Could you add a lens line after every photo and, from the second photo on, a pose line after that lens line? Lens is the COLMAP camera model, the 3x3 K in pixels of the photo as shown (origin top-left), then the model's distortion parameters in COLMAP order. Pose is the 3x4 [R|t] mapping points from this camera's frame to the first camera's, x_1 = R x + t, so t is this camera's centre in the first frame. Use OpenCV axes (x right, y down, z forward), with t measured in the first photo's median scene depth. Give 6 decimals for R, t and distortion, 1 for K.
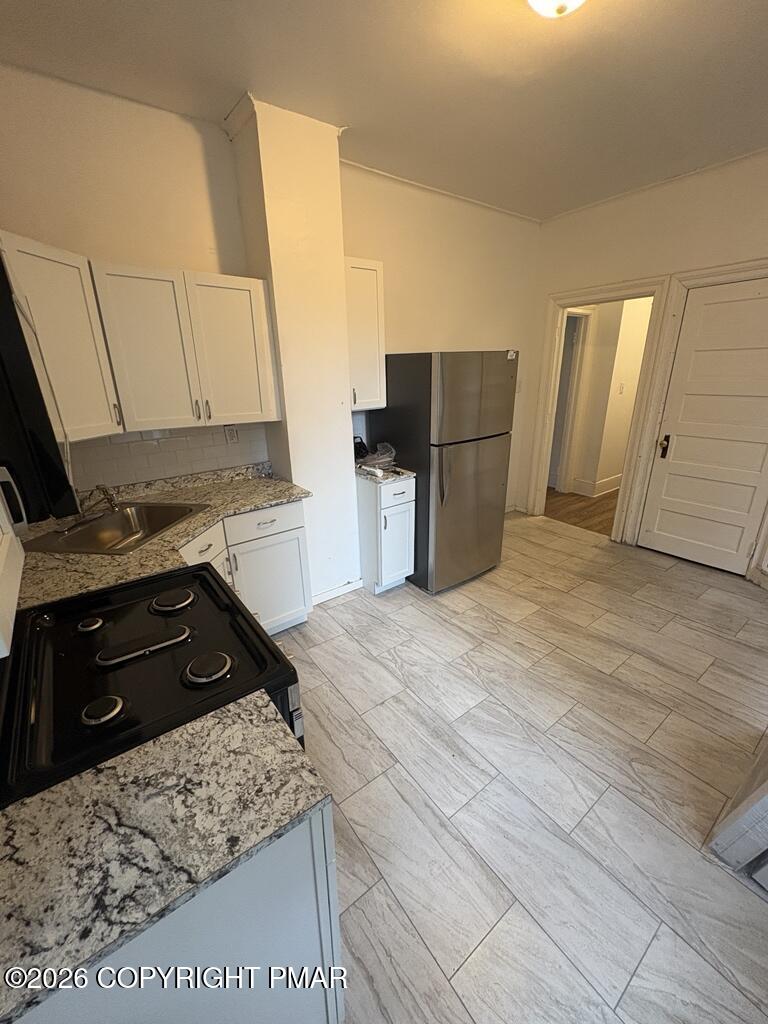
lens RADIAL K [[407.5, 0, 384.8], [0, 407.5, 512.1], [0, 0, 1]] dist [-0.000072, 0.000181]
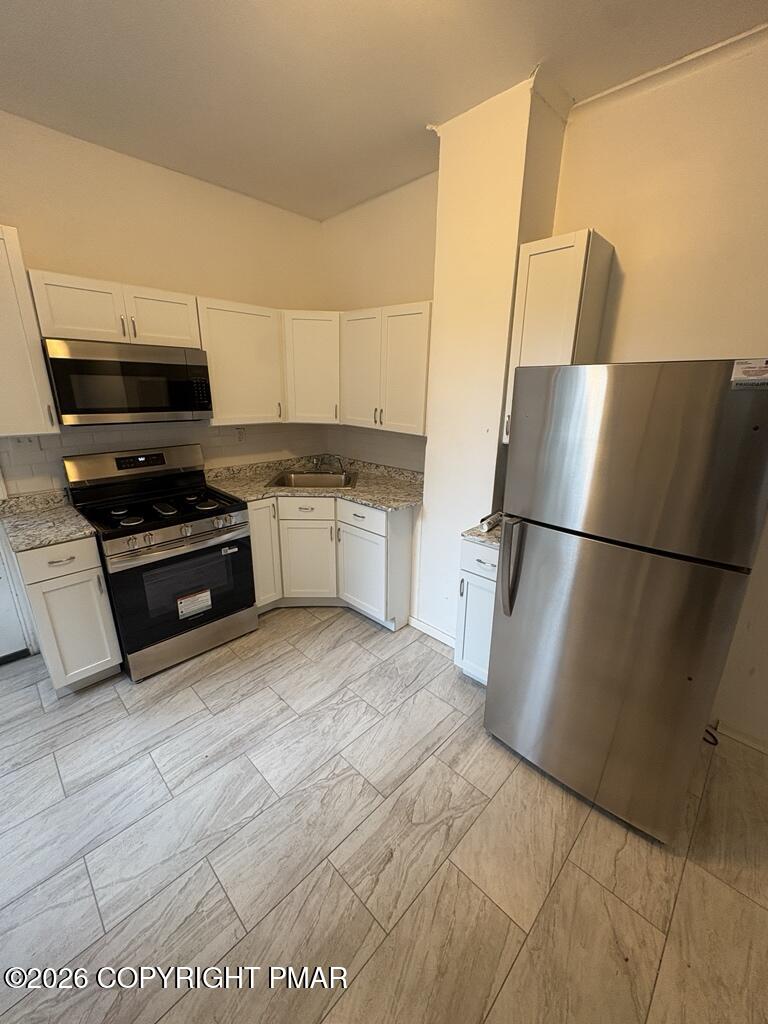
lens RADIAL K [[407.5, 0, 384.8], [0, 407.5, 512.1], [0, 0, 1]] dist [-0.000072, 0.000181]
pose [[0.152780, 0.316963, -0.936052, 0.874489], [-0.349192, 0.903388, 0.248908, -0.326323], [0.924512, 0.288834, 0.248700, 0.852362]]
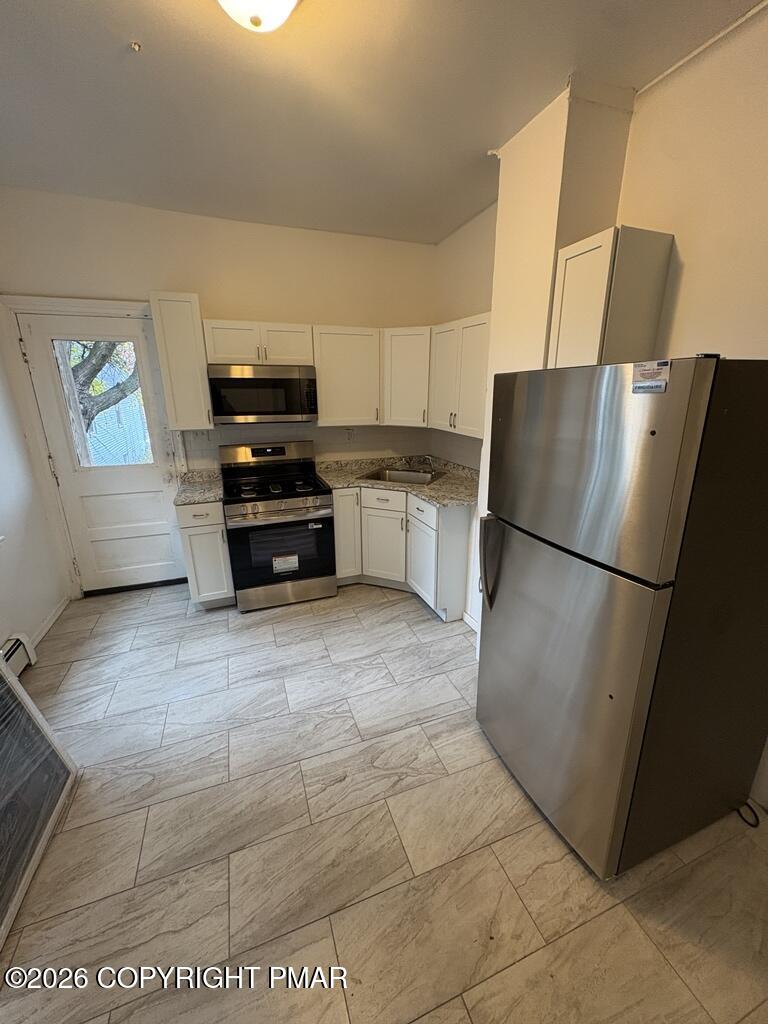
lens RADIAL K [[407.5, 0, 384.8], [0, 407.5, 512.1], [0, 0, 1]] dist [-0.000072, 0.000181]
pose [[-0.281295, 0.297511, -0.912338, 0.995757], [-0.312712, 0.870412, 0.380256, -0.459779], [0.907240, 0.392263, -0.151807, 1.201708]]
